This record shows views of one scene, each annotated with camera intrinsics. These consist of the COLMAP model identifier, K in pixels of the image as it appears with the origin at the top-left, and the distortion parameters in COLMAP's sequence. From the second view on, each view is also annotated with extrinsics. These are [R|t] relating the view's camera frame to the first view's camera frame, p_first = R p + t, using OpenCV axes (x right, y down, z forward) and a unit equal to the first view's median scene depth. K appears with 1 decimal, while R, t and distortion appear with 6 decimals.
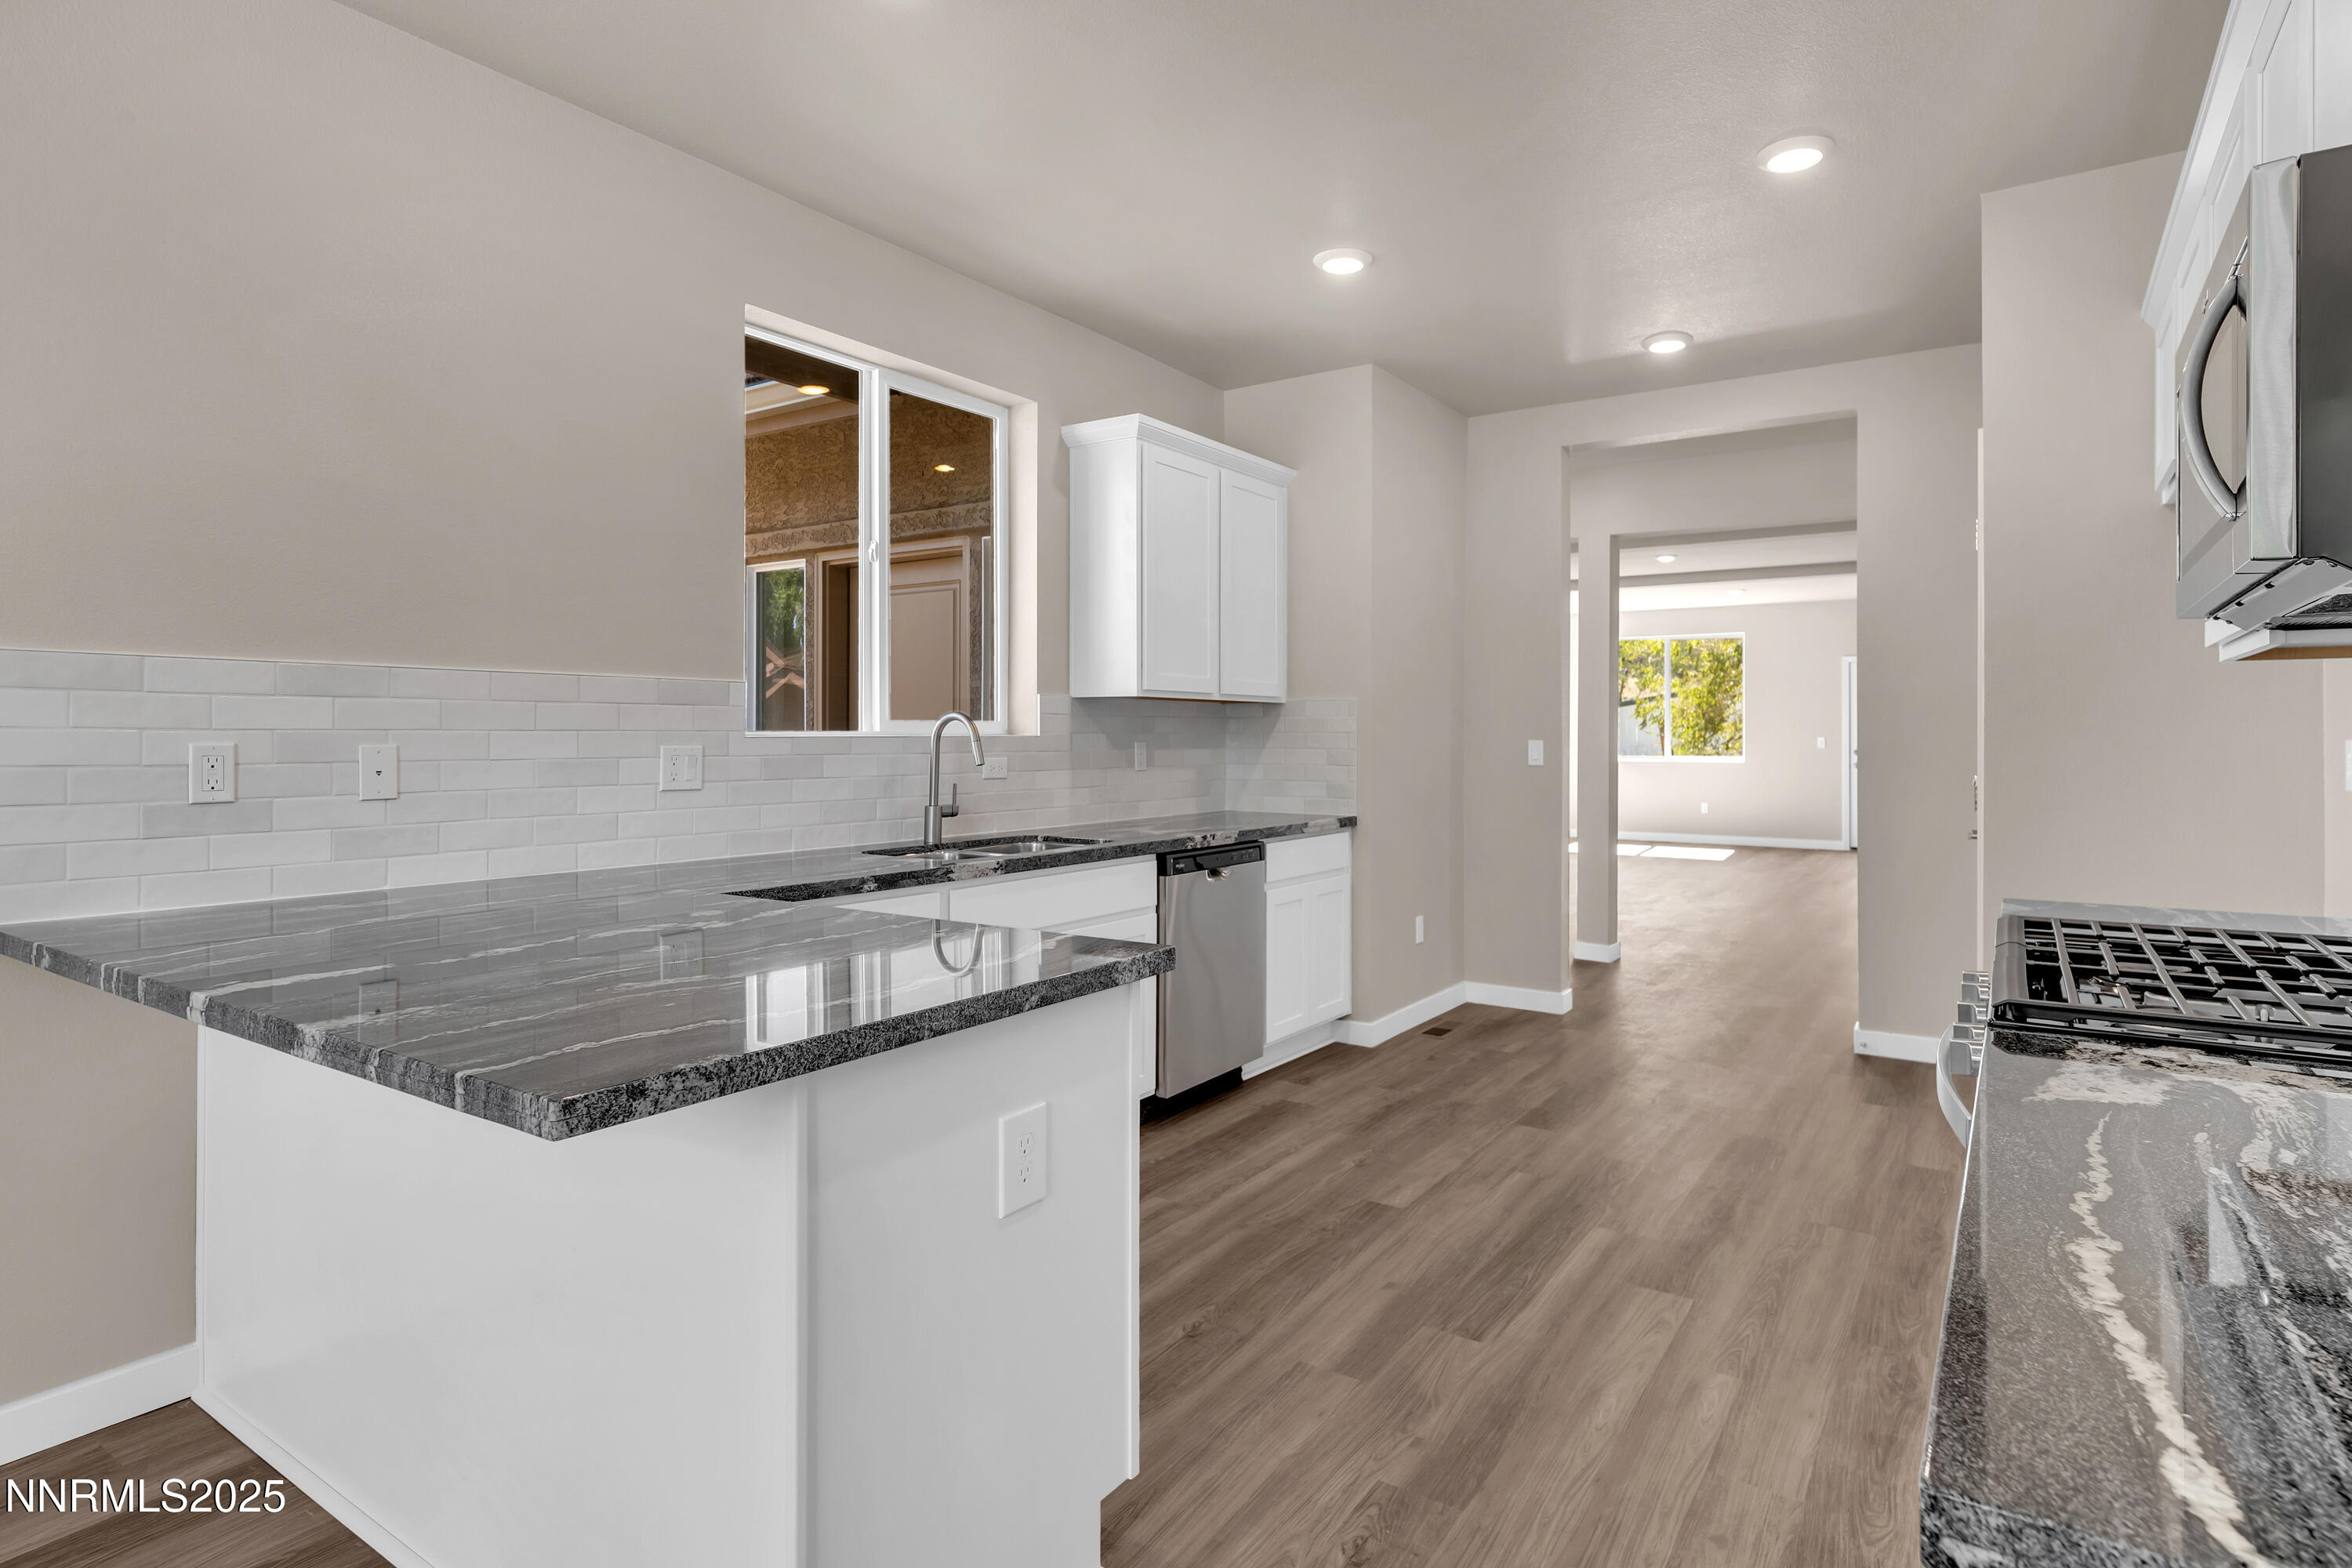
lens RADIAL K [[1184.0, 0, 1187.0], [0, 1184.0, 728.4], [0, 0, 1]] dist [-0.000556, -0.000102]
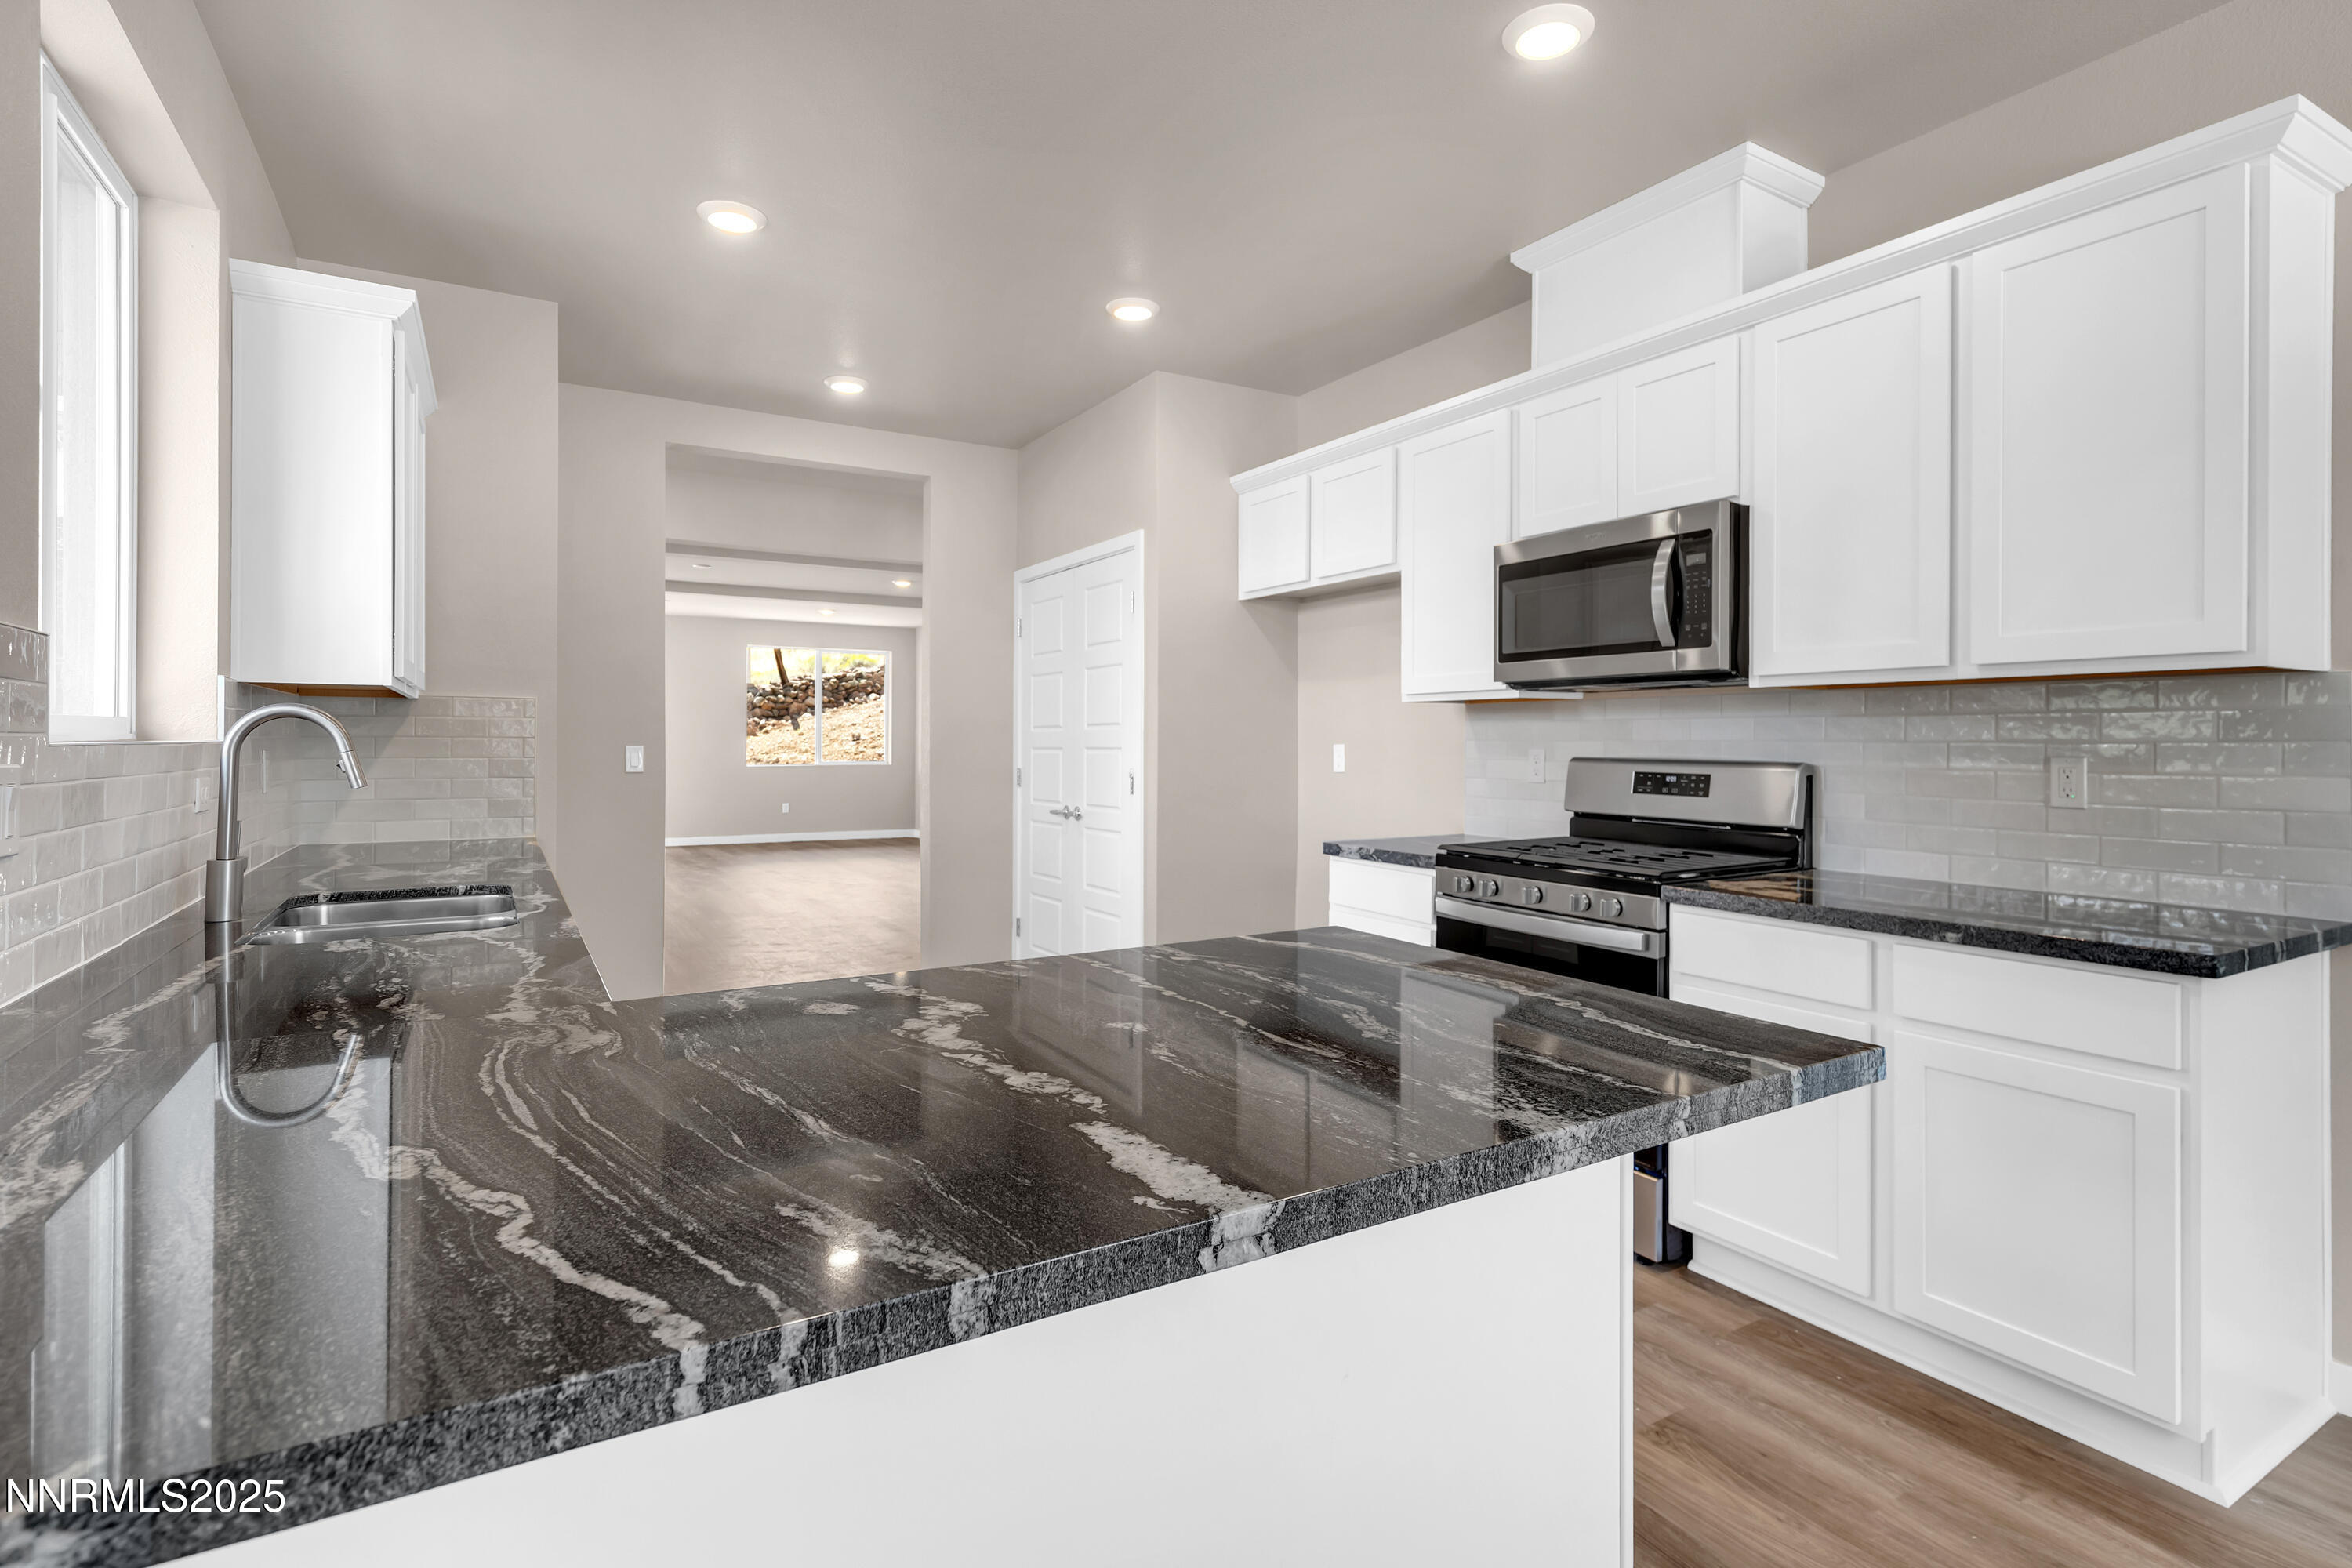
lens RADIAL K [[1164.9, 0, 1182.9], [0, 1164.9, 742.7], [0, 0, 1]] dist [0.000991, -0.000237]
pose [[0.417359, -0.002325, 0.908739, -0.466439], [-0.004127, 0.999982, 0.004454, 0.002254], [-0.908732, -0.005609, 0.417342, 0.270299]]
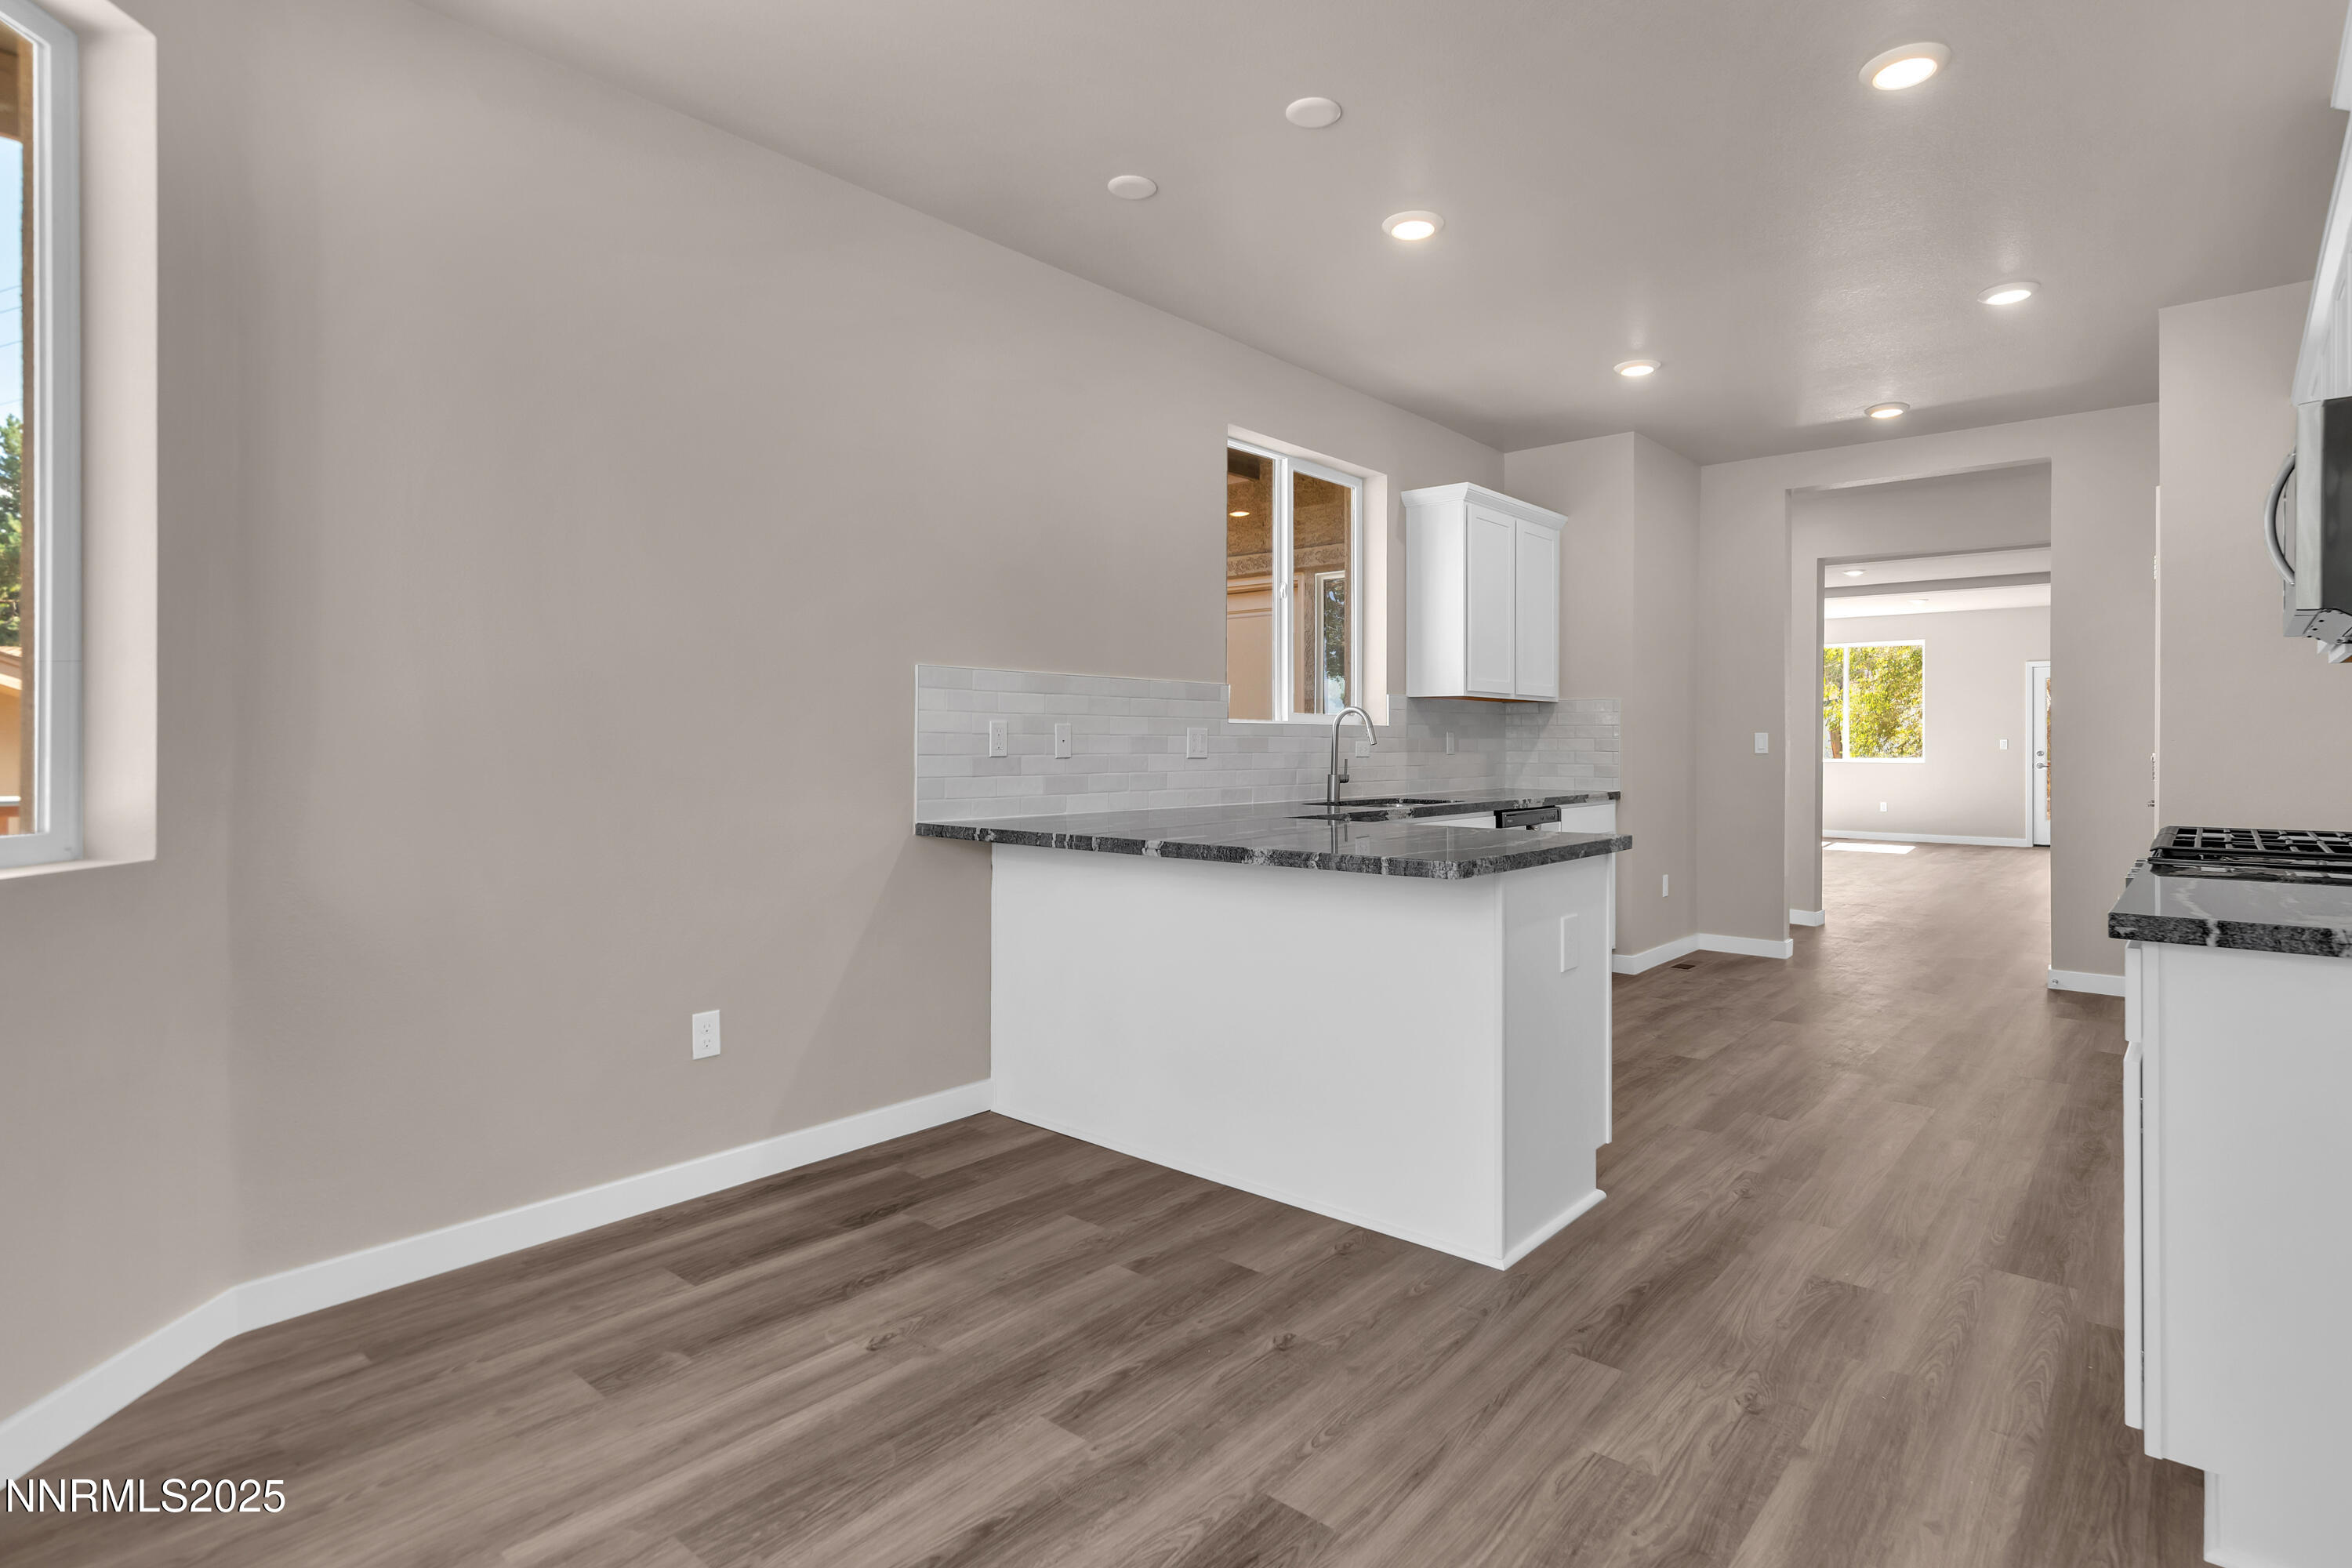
lens RADIAL K [[1164.9, 0, 1182.9], [0, 1164.9, 742.7], [0, 0, 1]] dist [0.000991, -0.000237]
pose [[0.993313, 0.000763, -0.115448, -0.198518], [-0.000202, 0.999988, 0.004872, 0.018295], [0.115450, -0.004816, 0.993302, -0.319835]]
